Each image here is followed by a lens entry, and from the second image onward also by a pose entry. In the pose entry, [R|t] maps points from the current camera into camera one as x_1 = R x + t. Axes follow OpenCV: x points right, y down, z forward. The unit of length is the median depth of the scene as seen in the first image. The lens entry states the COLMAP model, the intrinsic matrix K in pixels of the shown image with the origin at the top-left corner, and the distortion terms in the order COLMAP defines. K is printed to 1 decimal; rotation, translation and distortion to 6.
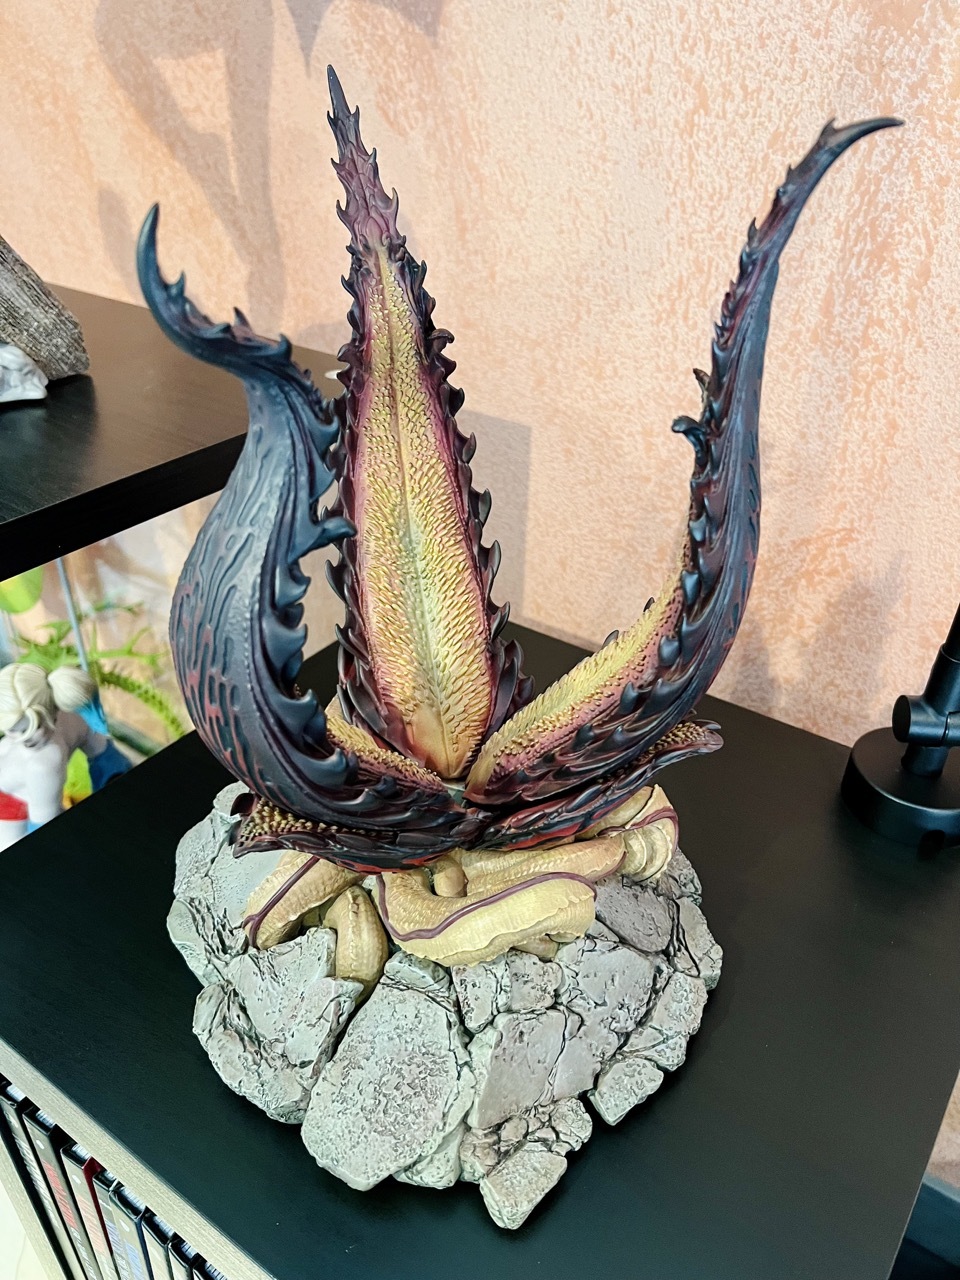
lens RADIAL K [[986.0, 0, 480.0], [0, 986.0, 640.0], [0, 0, 1]] dist [0.009029, 0.001602]
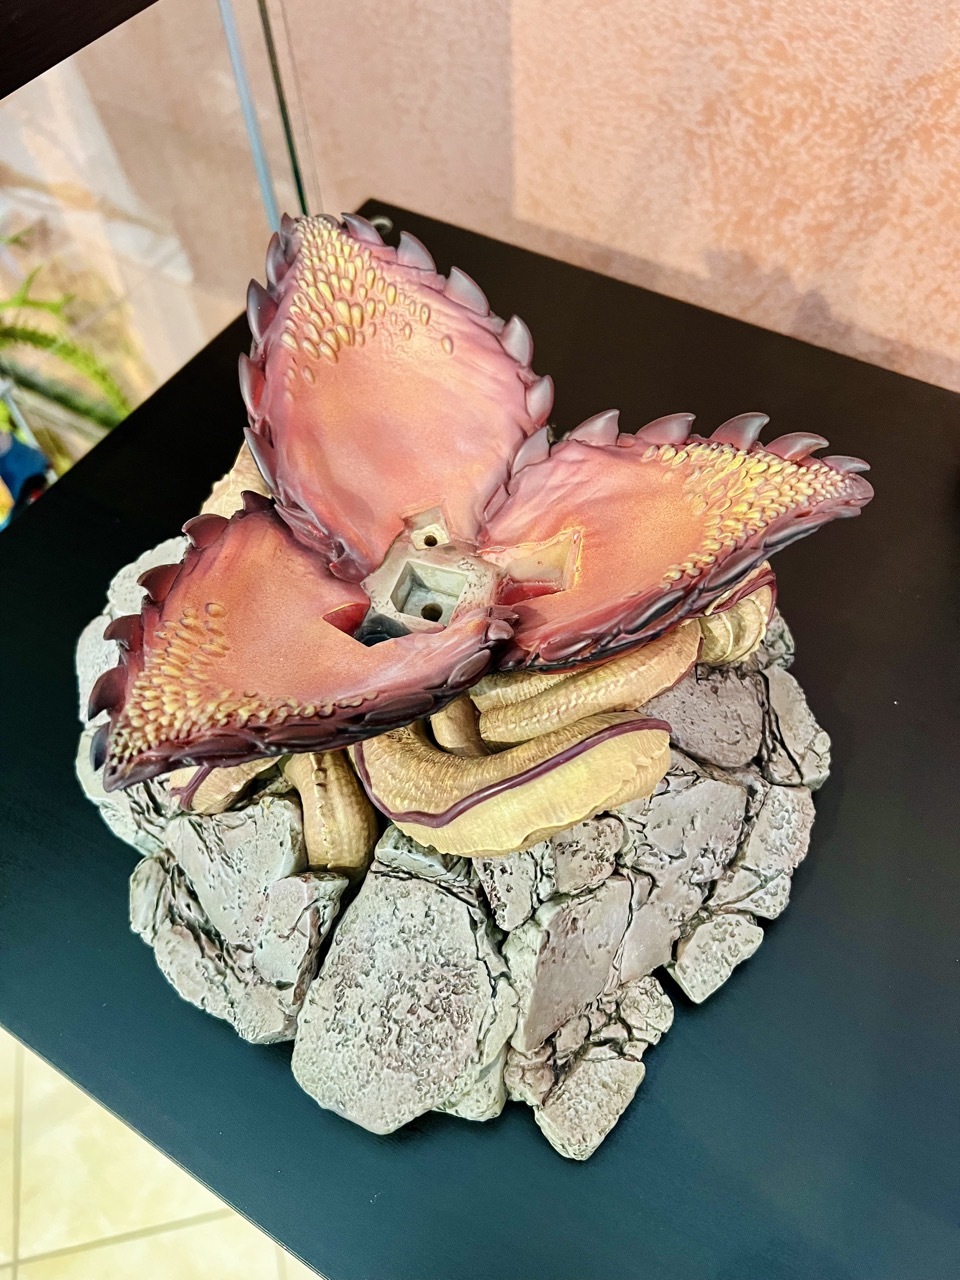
lens RADIAL K [[974.3, 0, 501.7], [0, 974.3, 638.8], [0, 0, 1]] dist [0.045236, -0.084695]
pose [[0.995767, -0.091901, 0.001525, 0.006784], [0.083232, 0.908631, 0.409221, -0.085132], [-0.038994, -0.407362, 0.912434, 0.421403]]
